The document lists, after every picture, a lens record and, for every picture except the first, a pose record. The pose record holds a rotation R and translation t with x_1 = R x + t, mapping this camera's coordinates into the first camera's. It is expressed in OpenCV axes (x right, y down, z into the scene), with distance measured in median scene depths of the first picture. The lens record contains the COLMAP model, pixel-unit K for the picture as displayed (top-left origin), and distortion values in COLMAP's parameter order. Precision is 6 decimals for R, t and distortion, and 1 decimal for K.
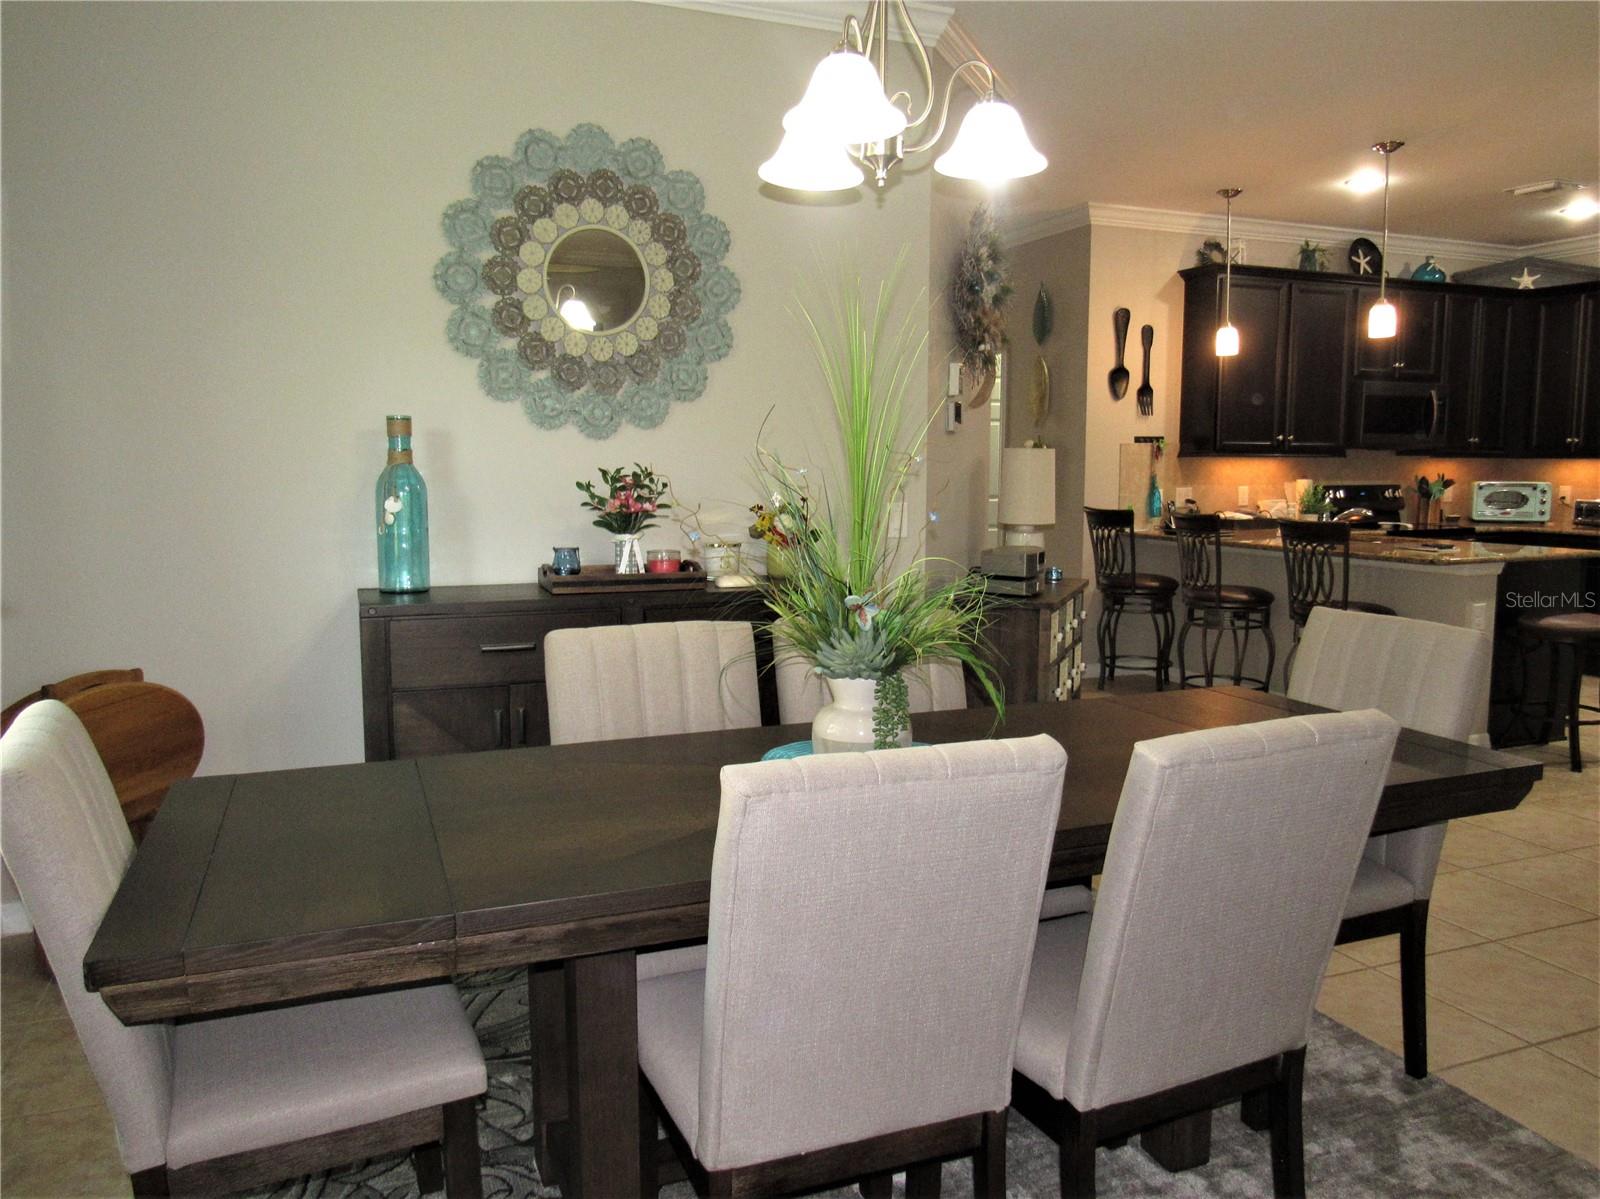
lens RADIAL K [[1174.4, 0, 803.6], [0, 1174.4, 600.5], [0, 0, 1]] dist [-0.025066, 0.000200]
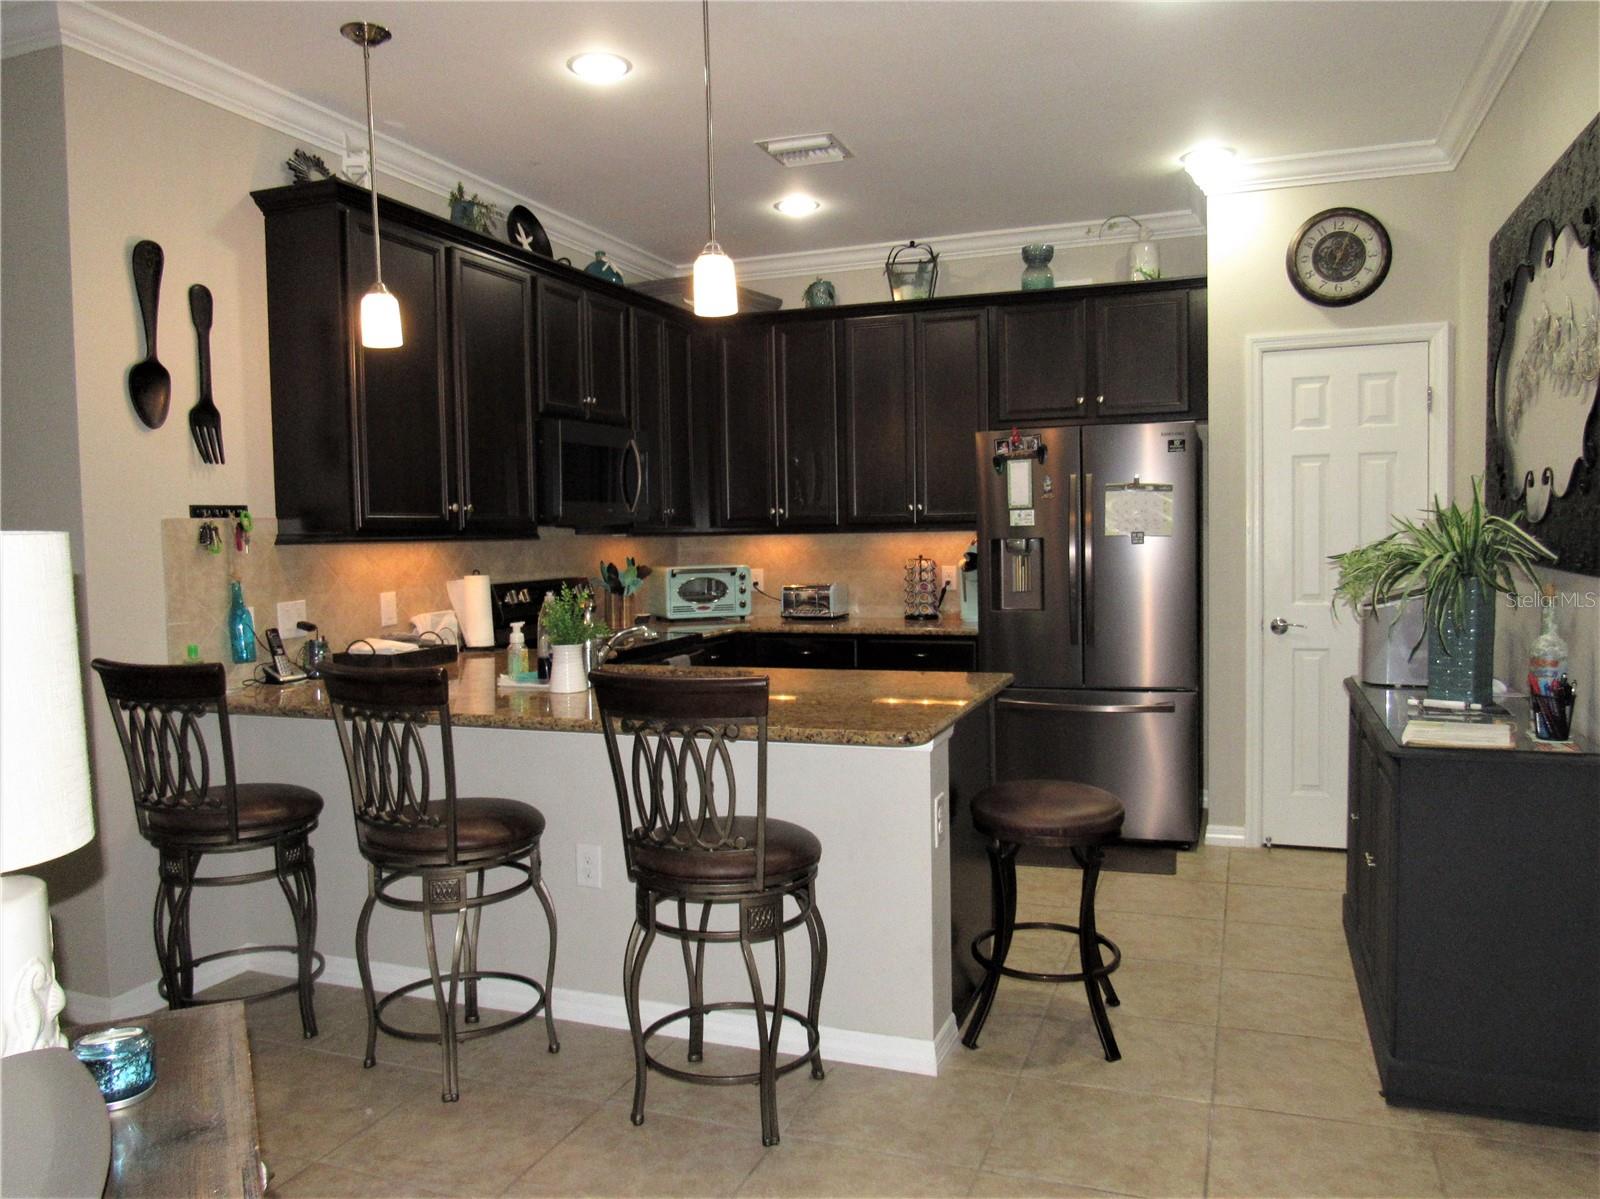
lens RADIAL K [[1188.2, 0, 800.0], [0, 1188.2, 599.5], [0, 0, 1]] dist [-0.014260, -0.001812]
pose [[0.680504, -0.054618, 0.730706, 0.106116], [0.104728, 0.994230, -0.023218, -0.072561], [-0.725221, 0.092325, 0.682298, 0.557402]]
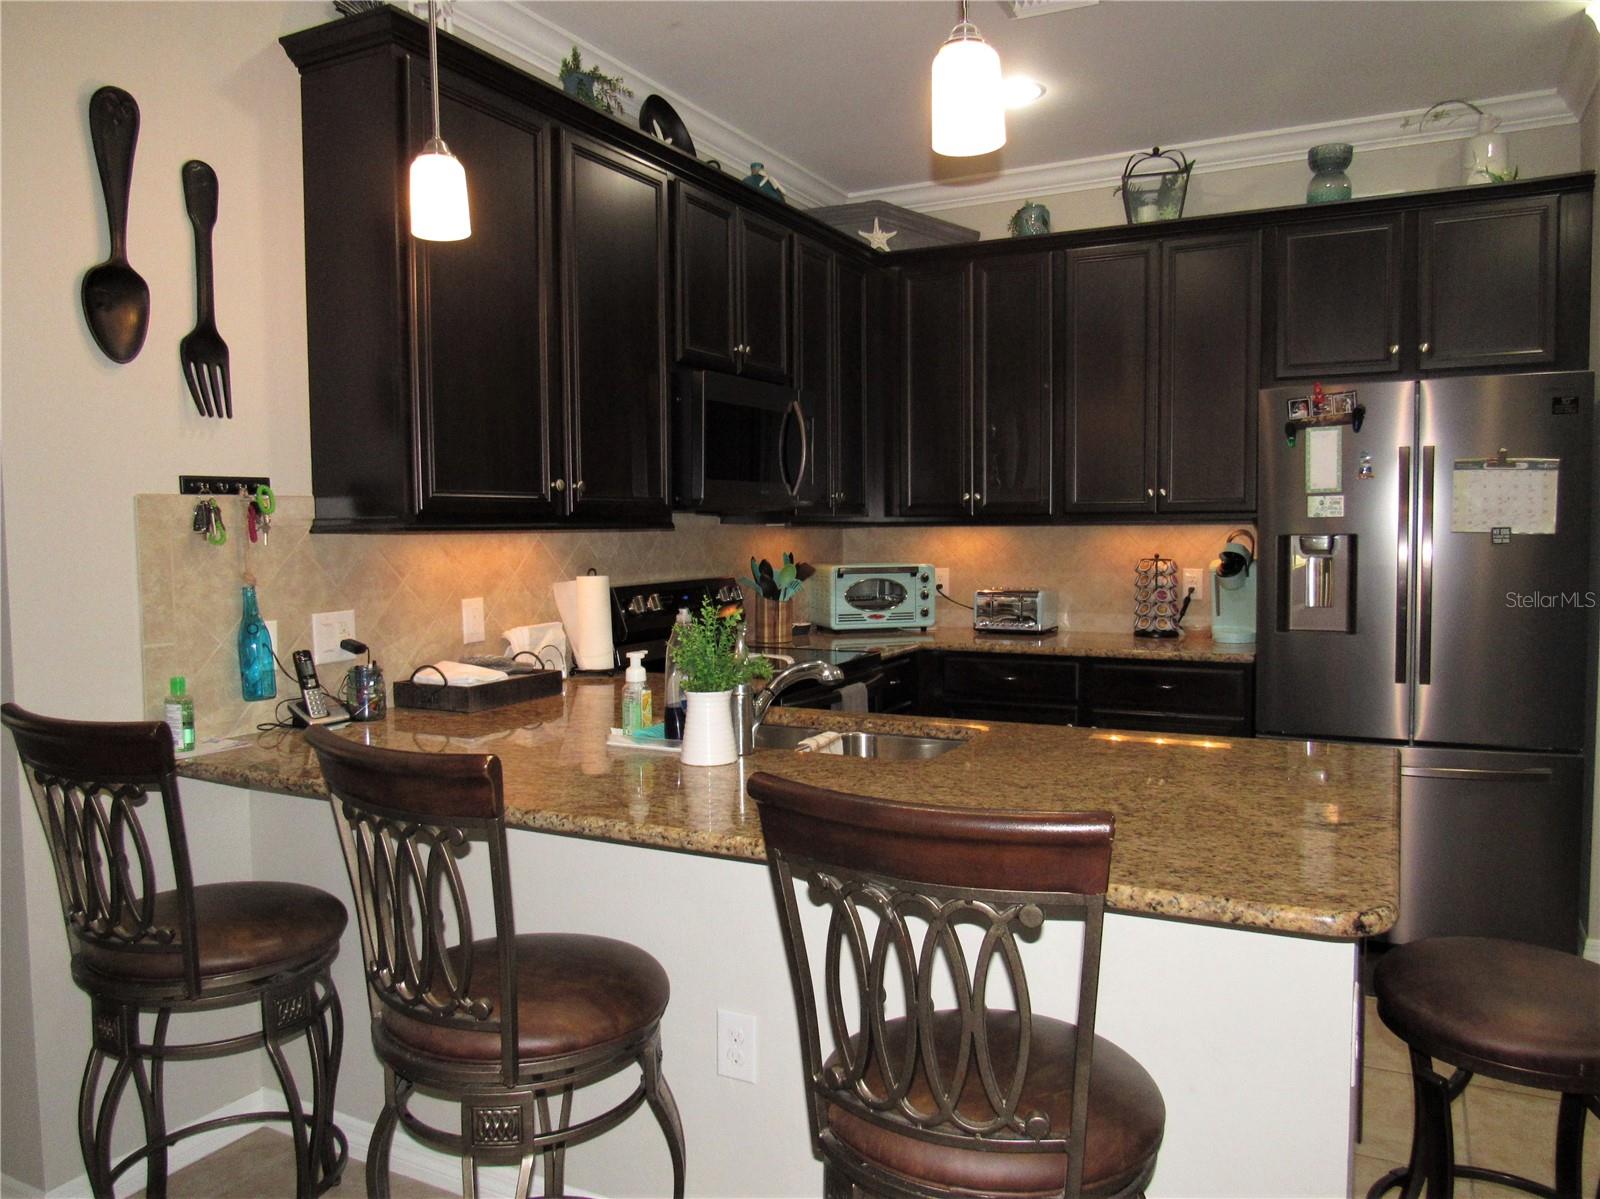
lens RADIAL K [[1174.4, 0, 803.6], [0, 1174.4, 600.5], [0, 0, 1]] dist [-0.025066, 0.000200]
pose [[0.759331, -0.049099, 0.648849, 0.231086], [0.085821, 0.995995, -0.025065, -0.092570], [-0.645020, 0.074718, 0.760504, 0.728813]]
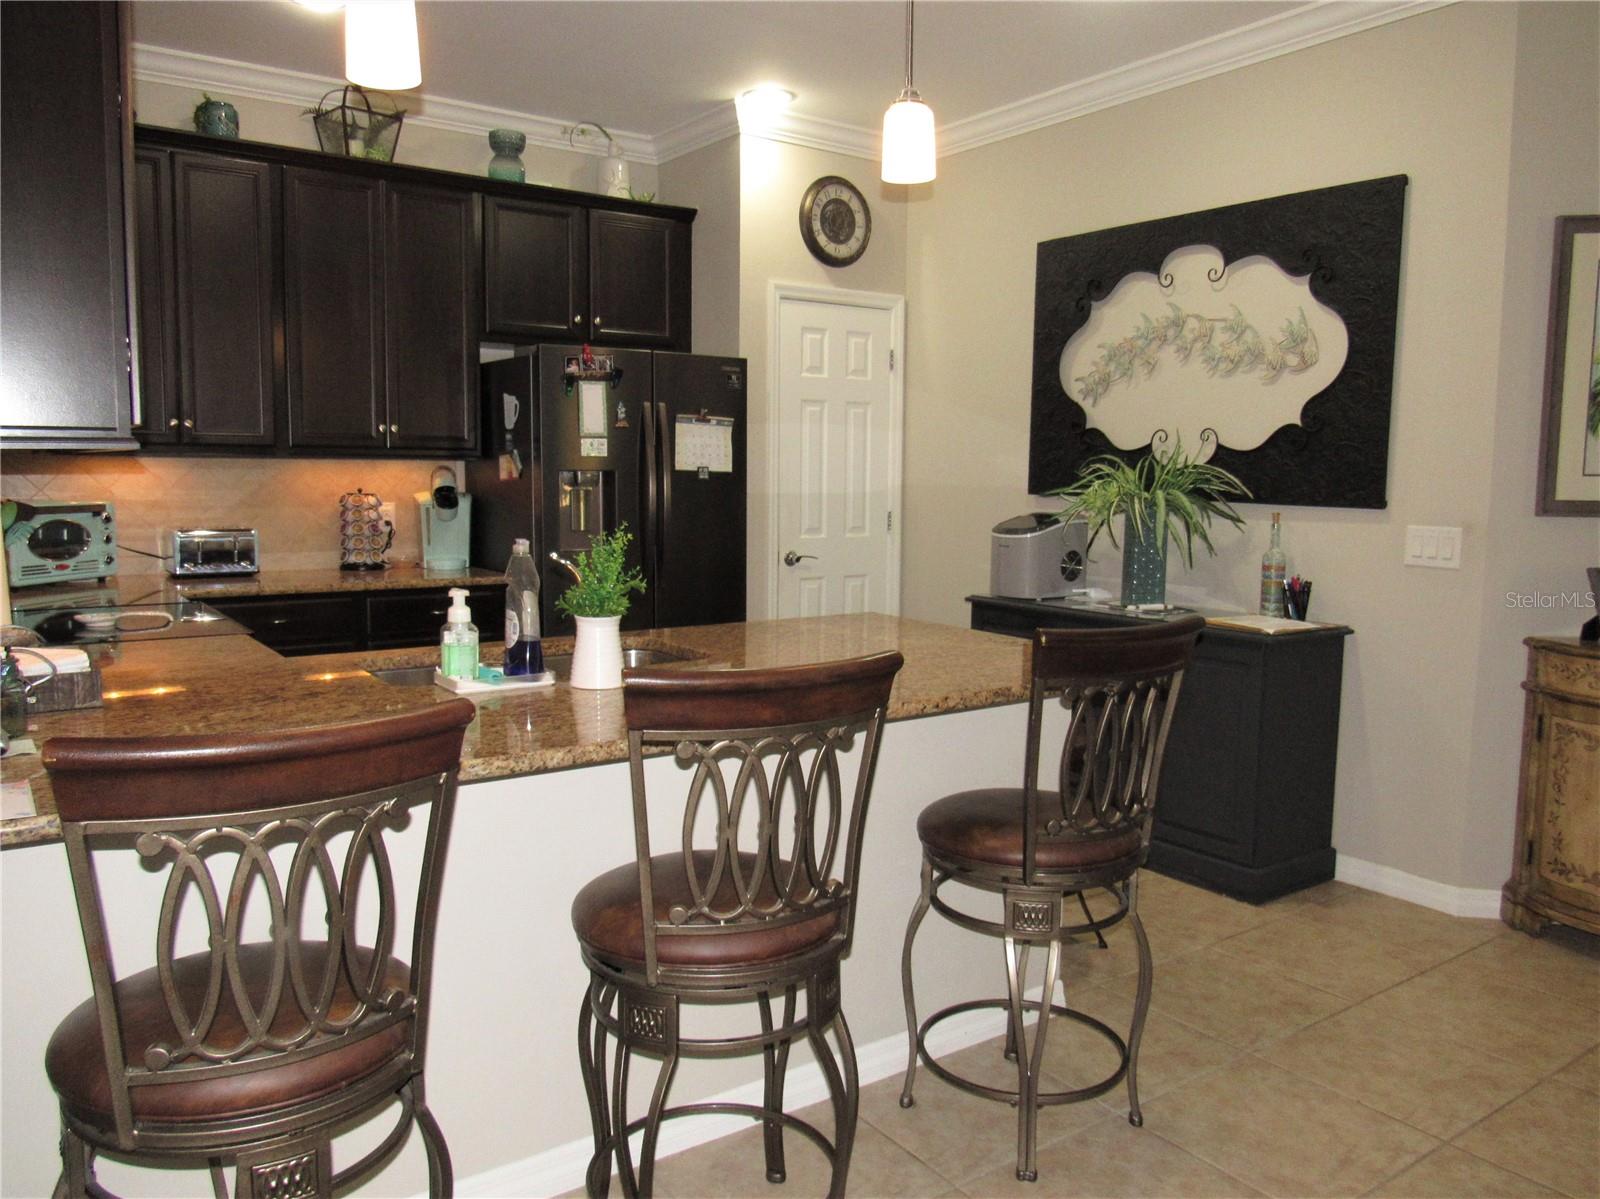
lens RADIAL K [[1212.0, 0, 778.8], [0, 1212.0, 605.9], [0, 0, 1]] dist [-0.031494, -0.003728]
pose [[-0.228752, -0.114747, 0.966698, 0.056906], [0.101198, 0.984846, 0.140848, -0.129676], [-0.968210, 0.130047, -0.213674, 1.069120]]
